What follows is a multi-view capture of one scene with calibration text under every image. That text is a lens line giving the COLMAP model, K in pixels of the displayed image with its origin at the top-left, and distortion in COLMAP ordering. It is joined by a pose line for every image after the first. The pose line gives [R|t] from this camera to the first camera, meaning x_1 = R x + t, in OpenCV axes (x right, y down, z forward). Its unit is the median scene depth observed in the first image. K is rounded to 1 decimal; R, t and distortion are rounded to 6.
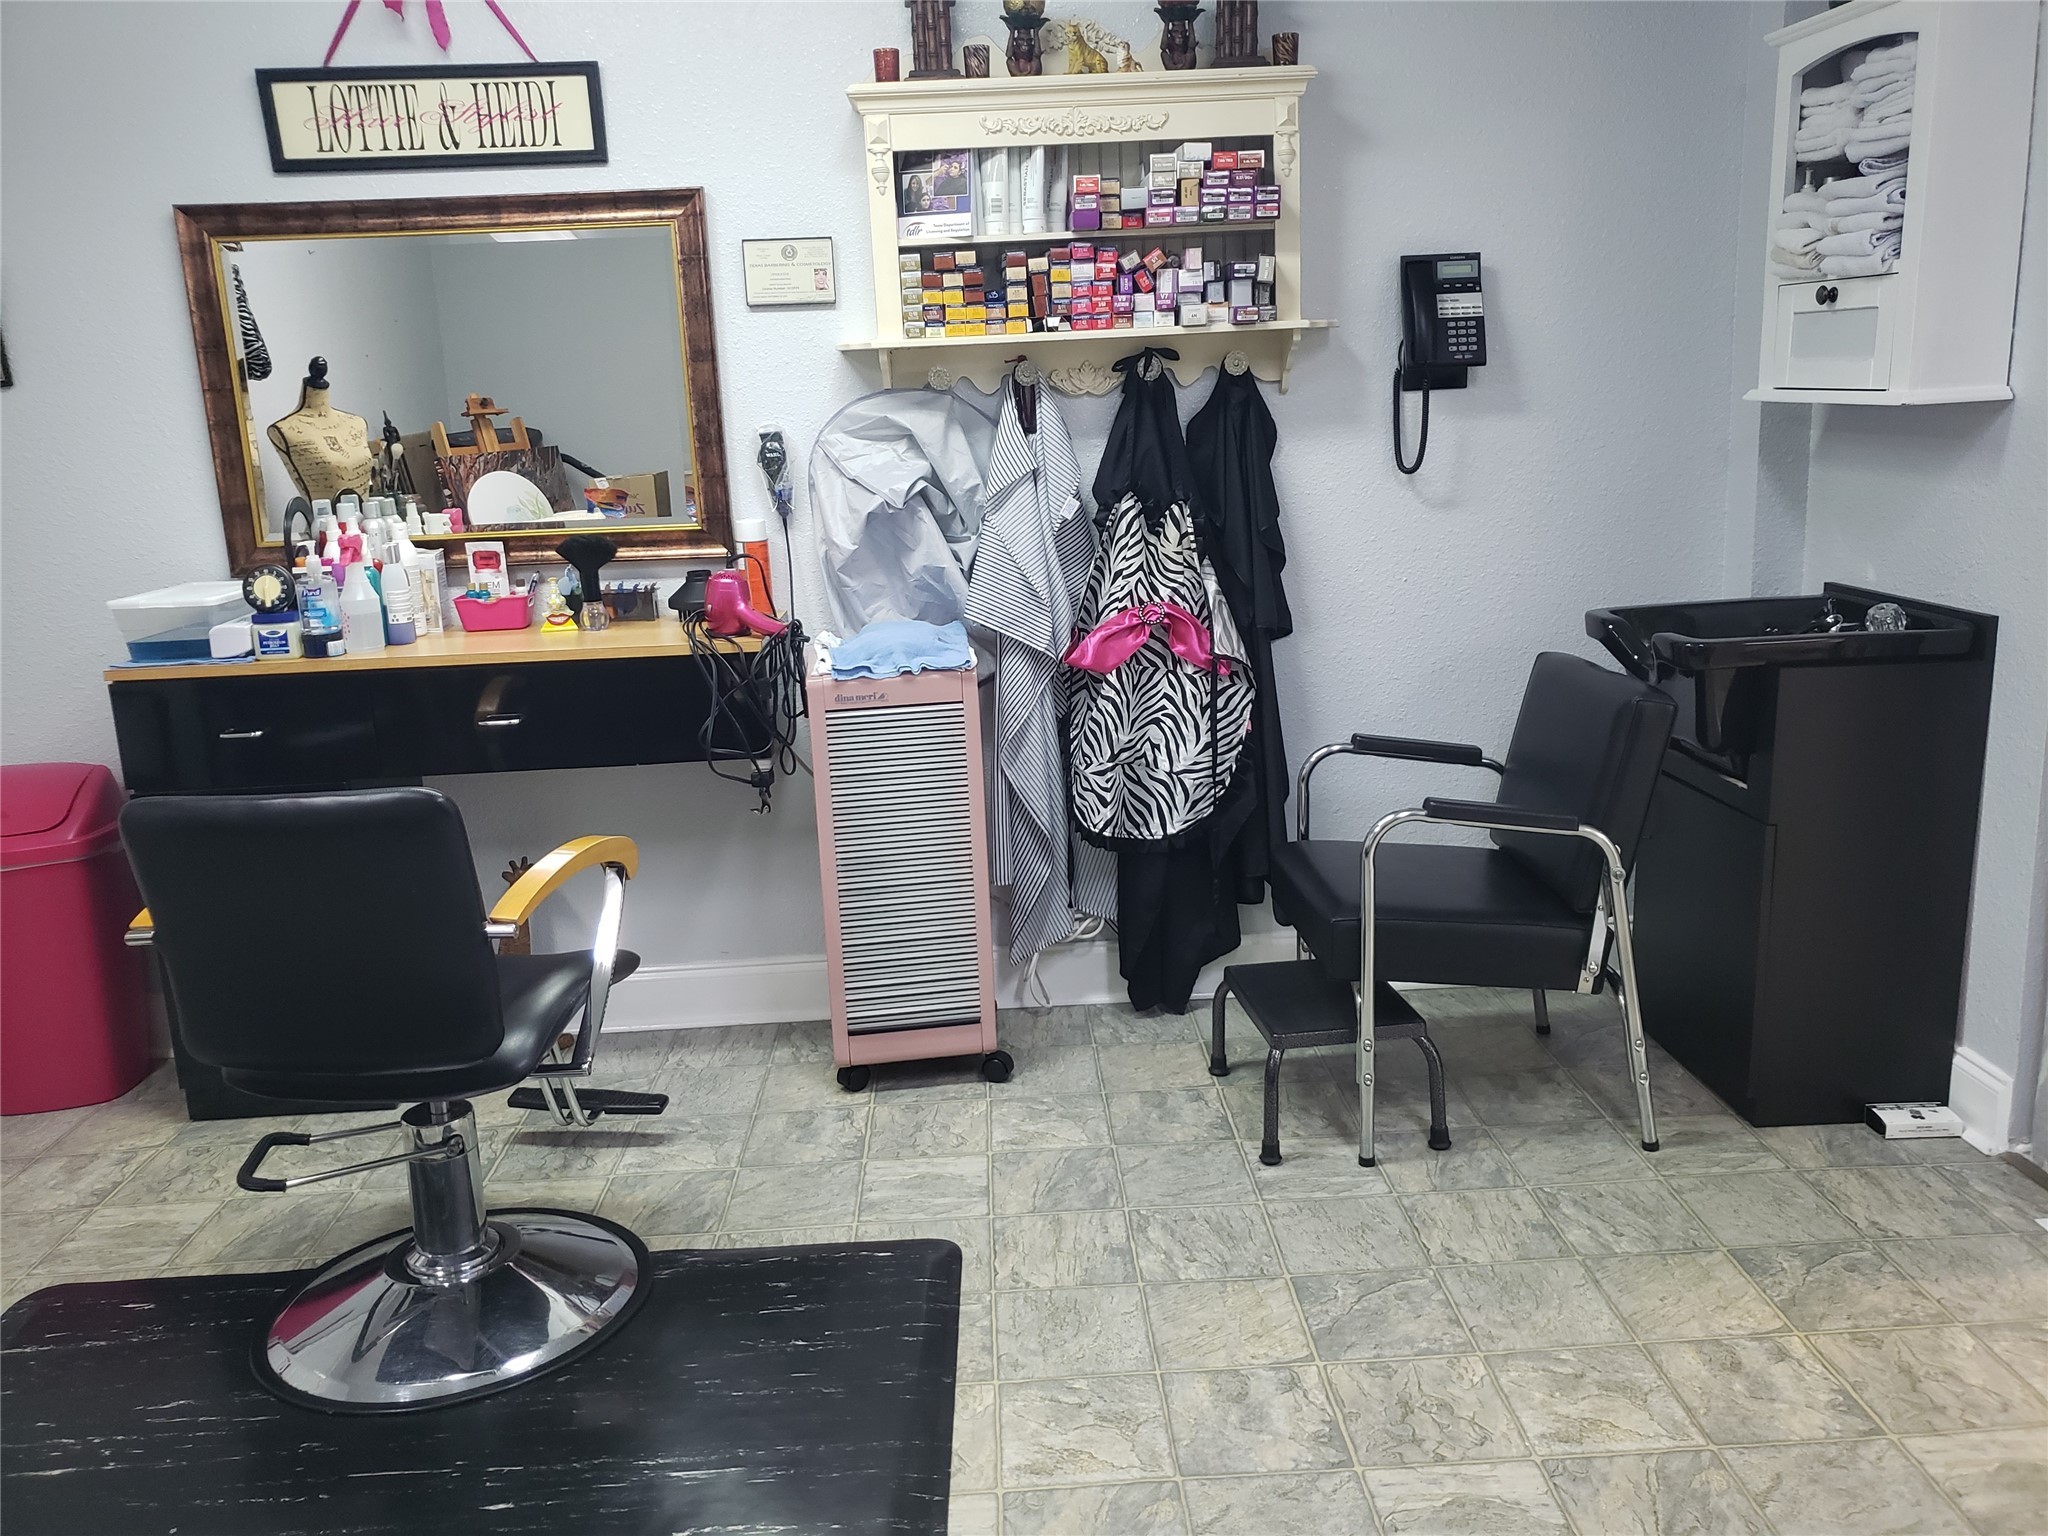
lens RADIAL K [[1581.4, 0, 1014.1], [0, 1581.4, 773.3], [0, 0, 1]] dist [0.014161, -0.002798]
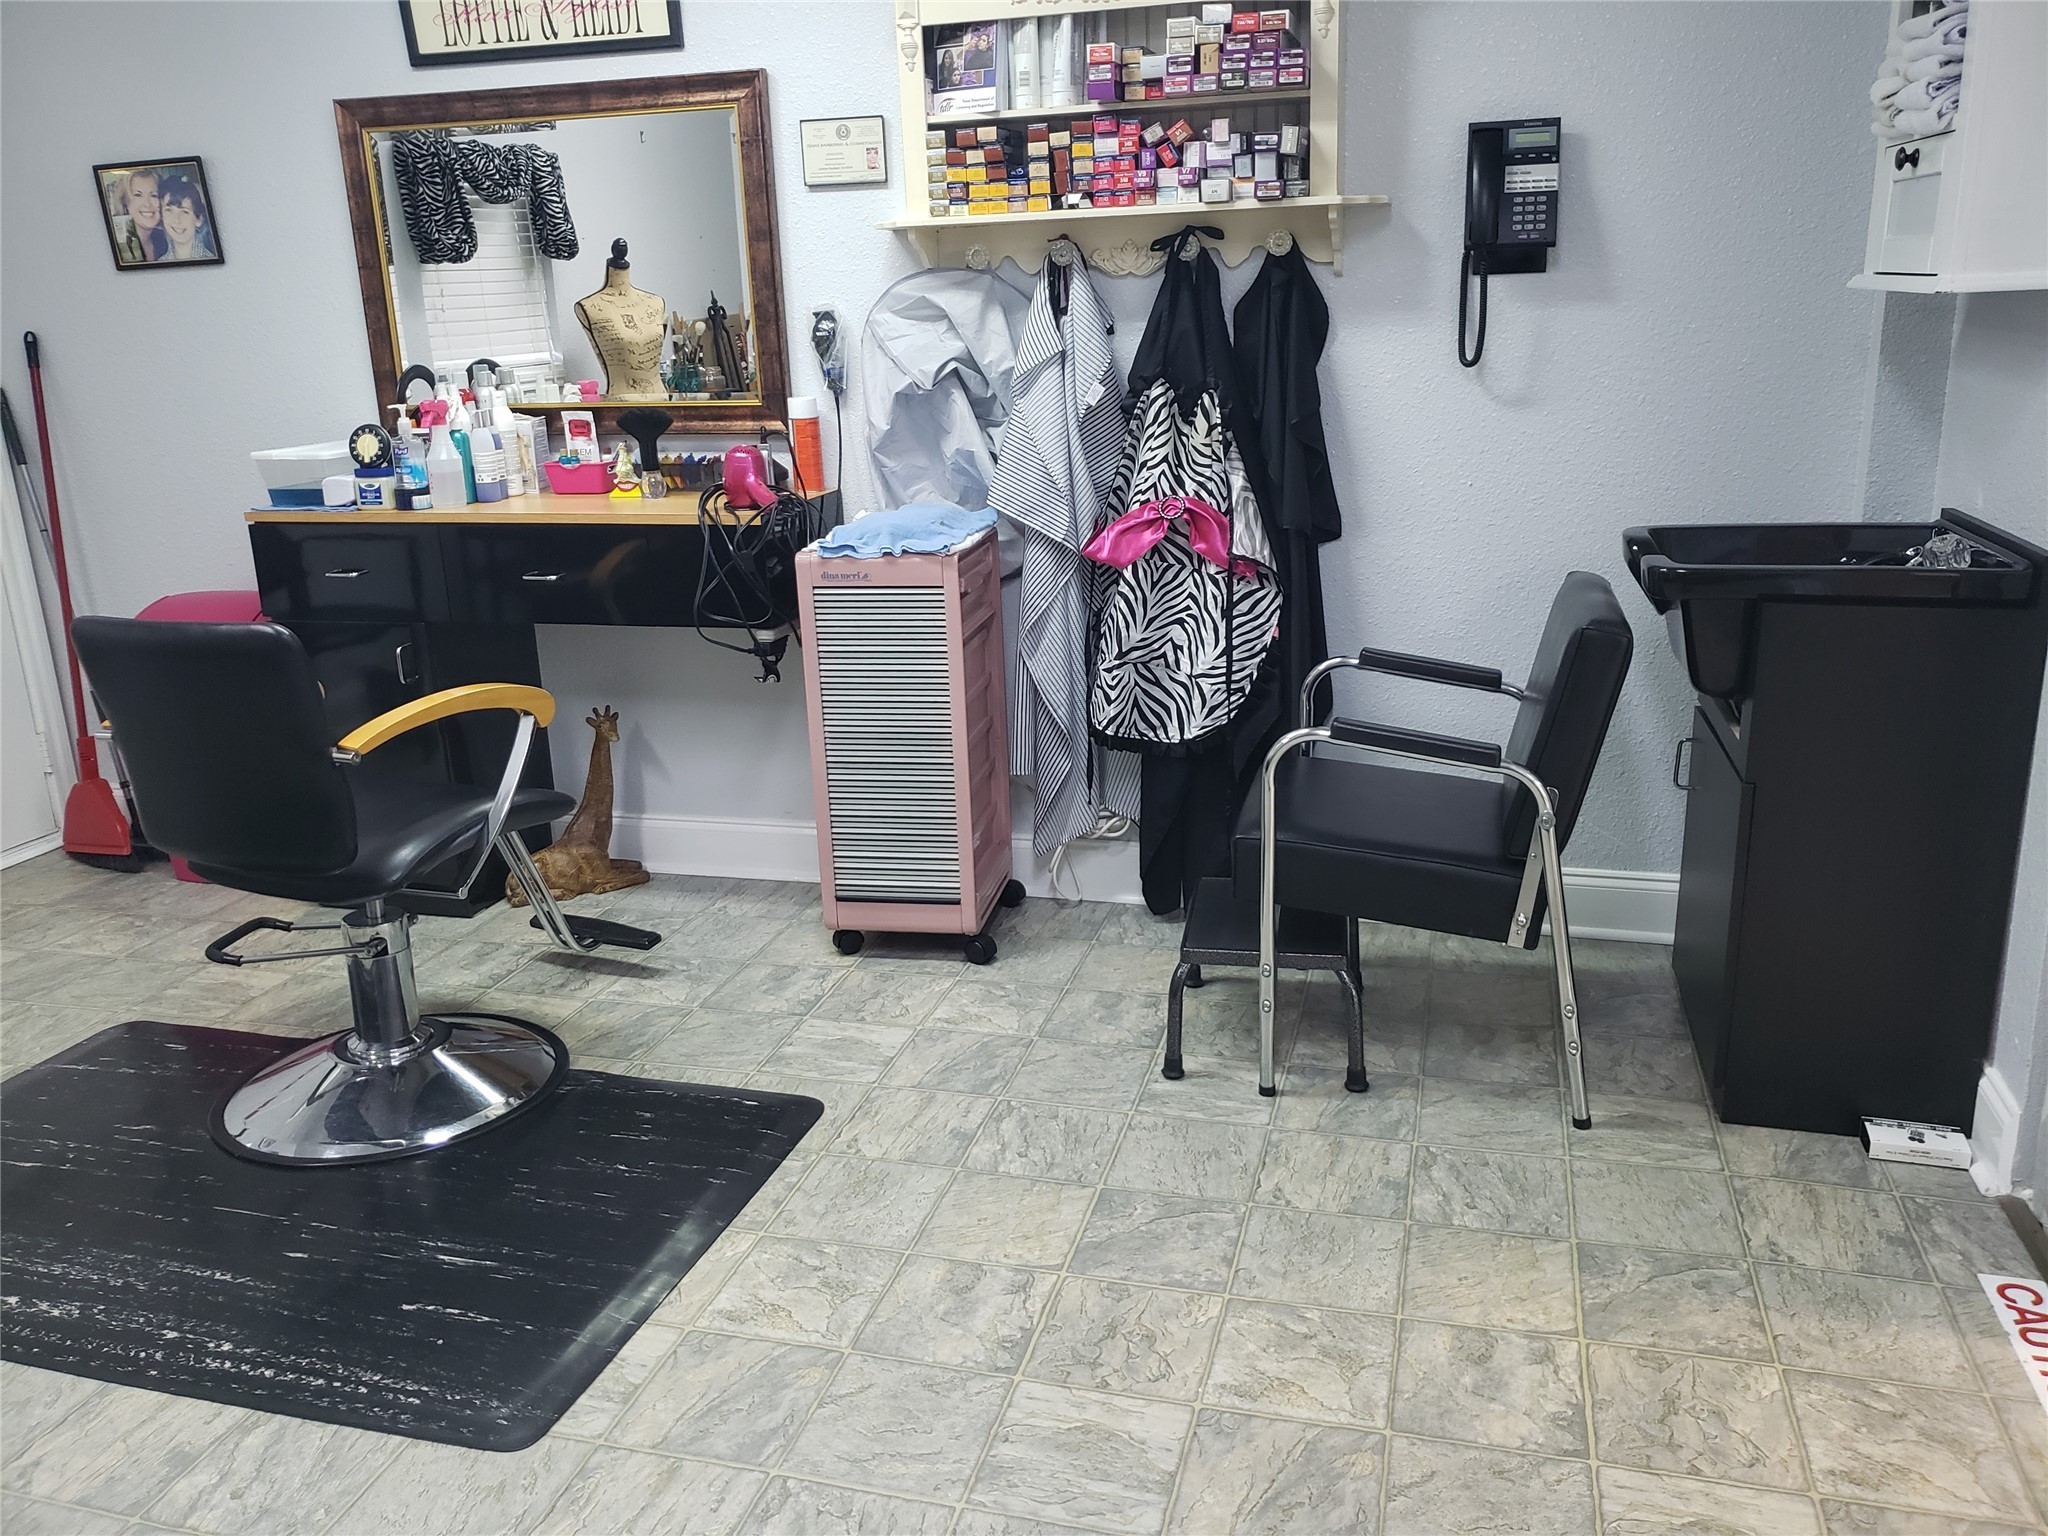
lens RADIAL K [[1581.4, 0, 1033.4], [0, 1581.4, 761.6], [0, 0, 1]] dist [0.014161, -0.002798]
pose [[0.953688, 0.094271, -0.285645, 0.309663], [-0.077114, 0.994508, 0.070757, -0.009137], [0.290746, -0.045453, 0.955720, 0.047930]]
